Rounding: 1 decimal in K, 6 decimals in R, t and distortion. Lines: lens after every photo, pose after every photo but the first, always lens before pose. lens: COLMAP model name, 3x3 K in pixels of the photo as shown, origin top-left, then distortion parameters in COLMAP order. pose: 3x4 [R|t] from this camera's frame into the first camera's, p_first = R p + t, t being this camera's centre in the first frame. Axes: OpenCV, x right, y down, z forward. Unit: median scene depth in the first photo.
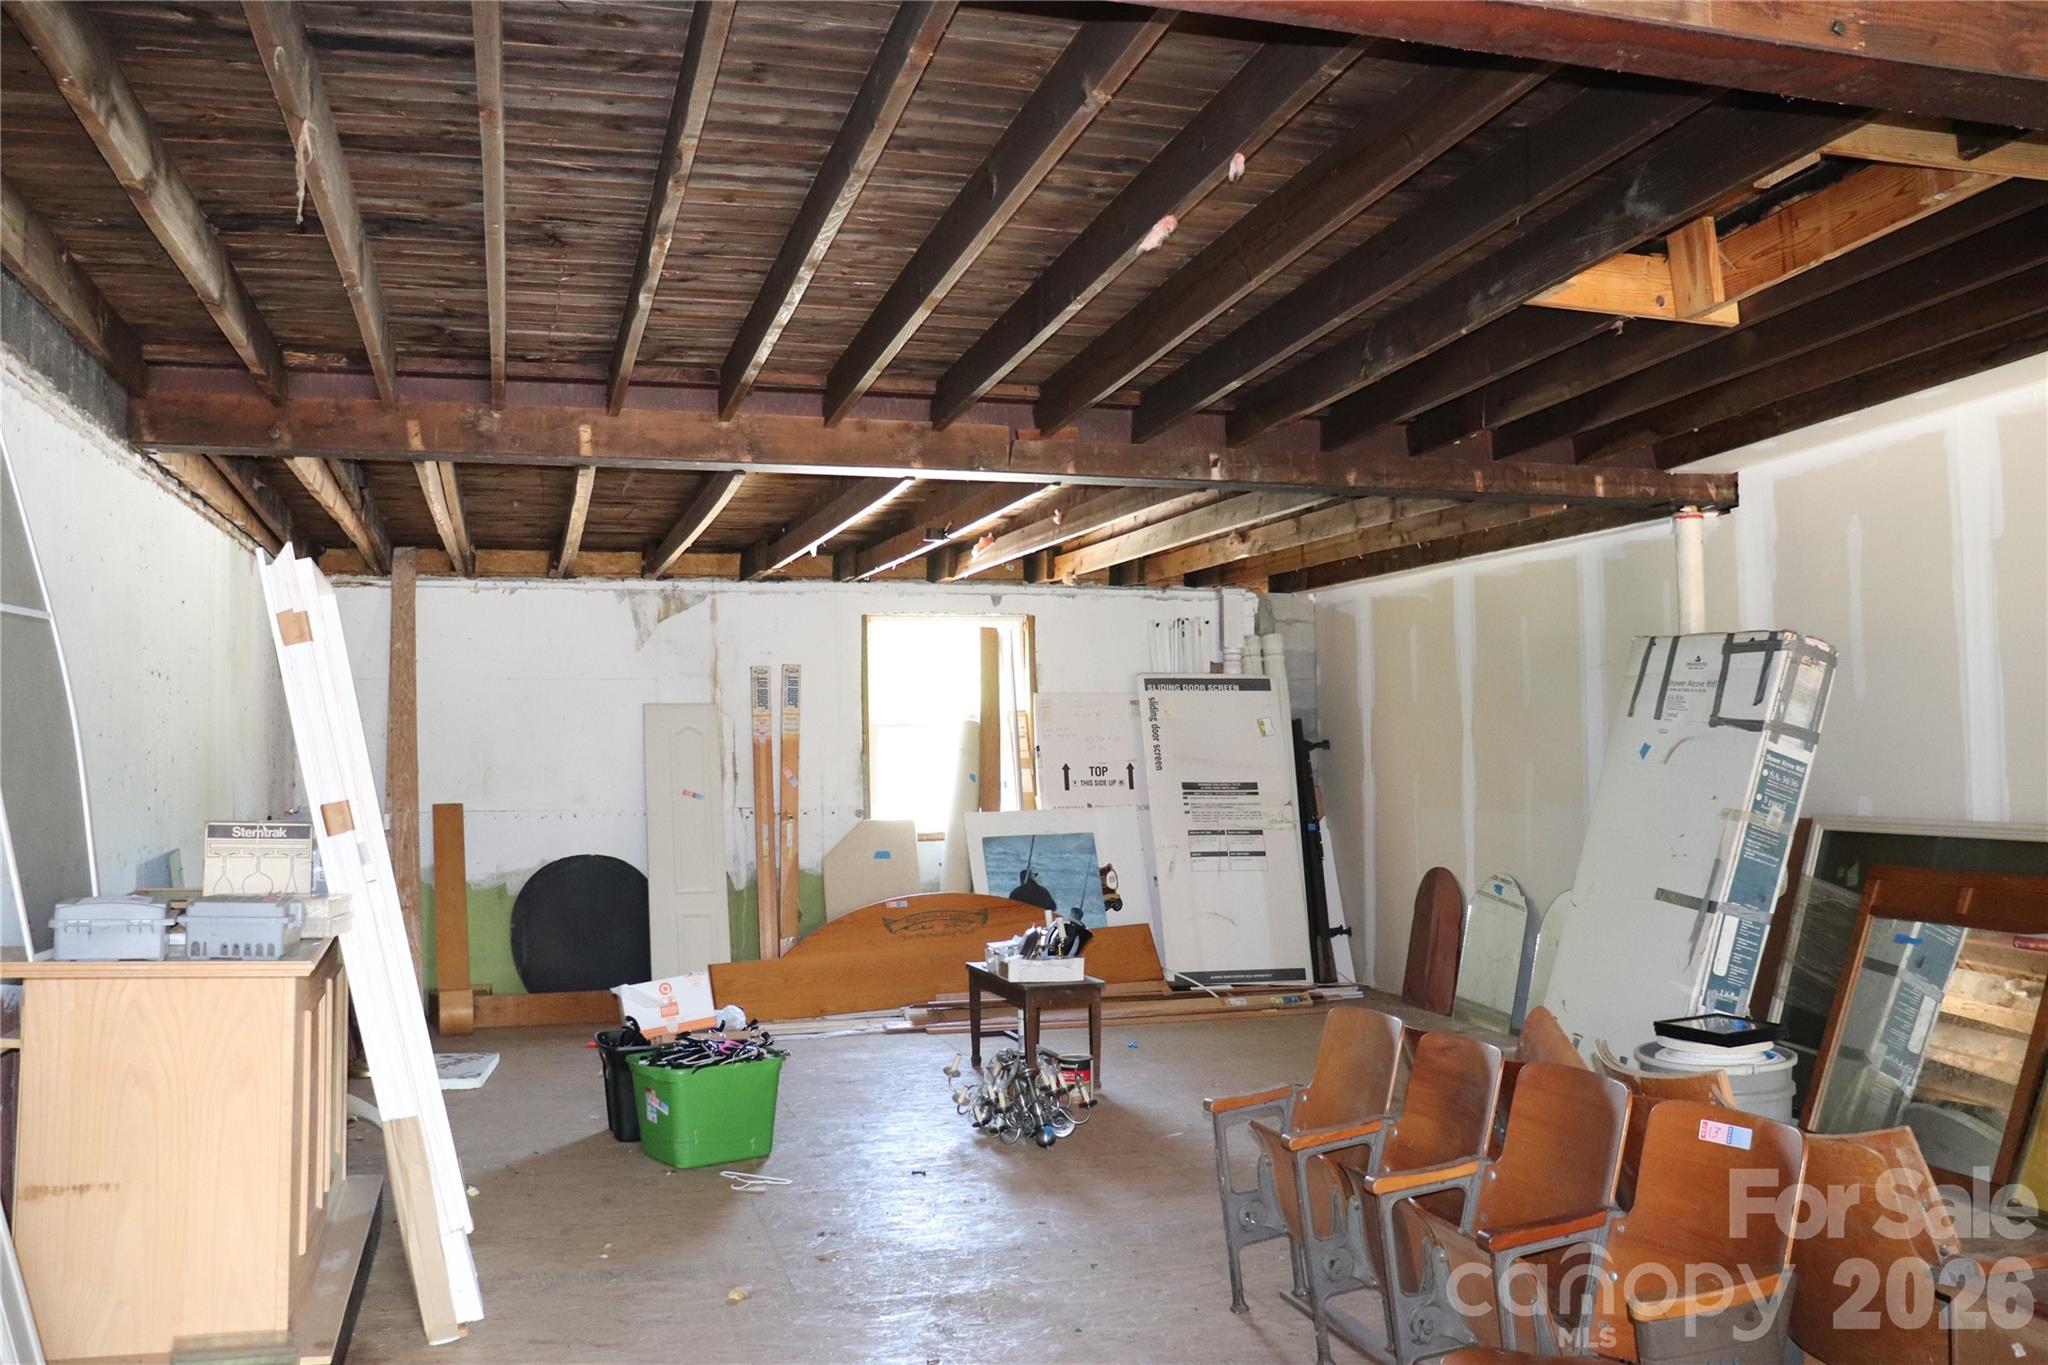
lens RADIAL K [[1691.2, 0, 1024.0], [0, 1691.2, 682.5], [0, 0, 1]] dist [-0.172930, 0.165596]
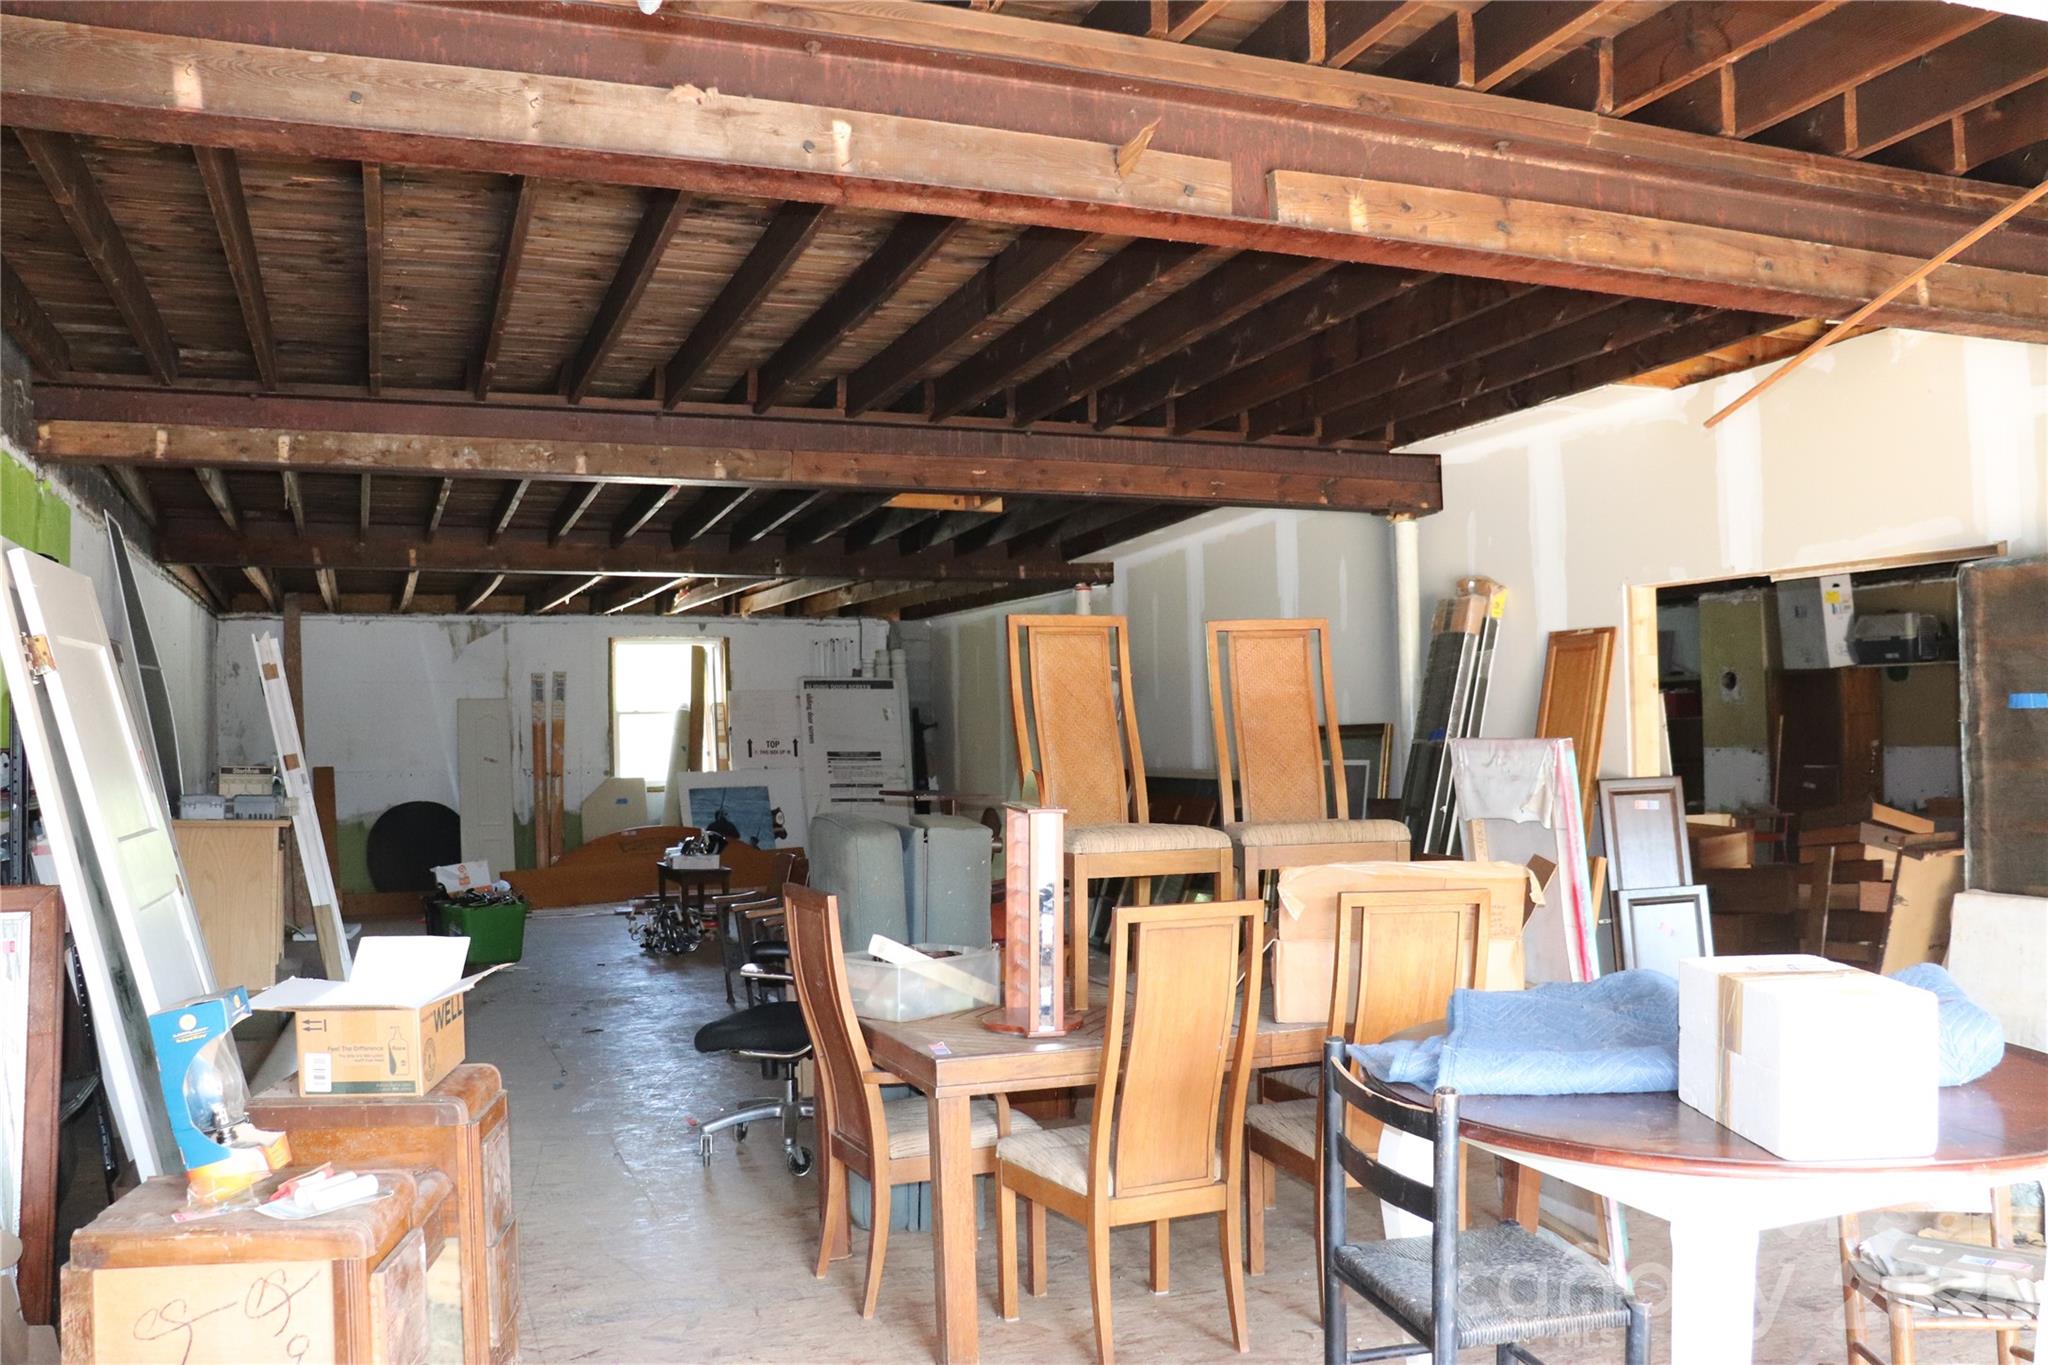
lens RADIAL K [[1691.2, 0, 1024.0], [0, 1691.2, 682.5], [0, 0, 1]] dist [-0.172930, 0.165596]
pose [[0.996122, -0.000471, 0.087979, 0.139230], [-0.000506, 0.999938, 0.011080, -0.017979], [-0.087979, -0.011082, 0.996061, -0.493252]]
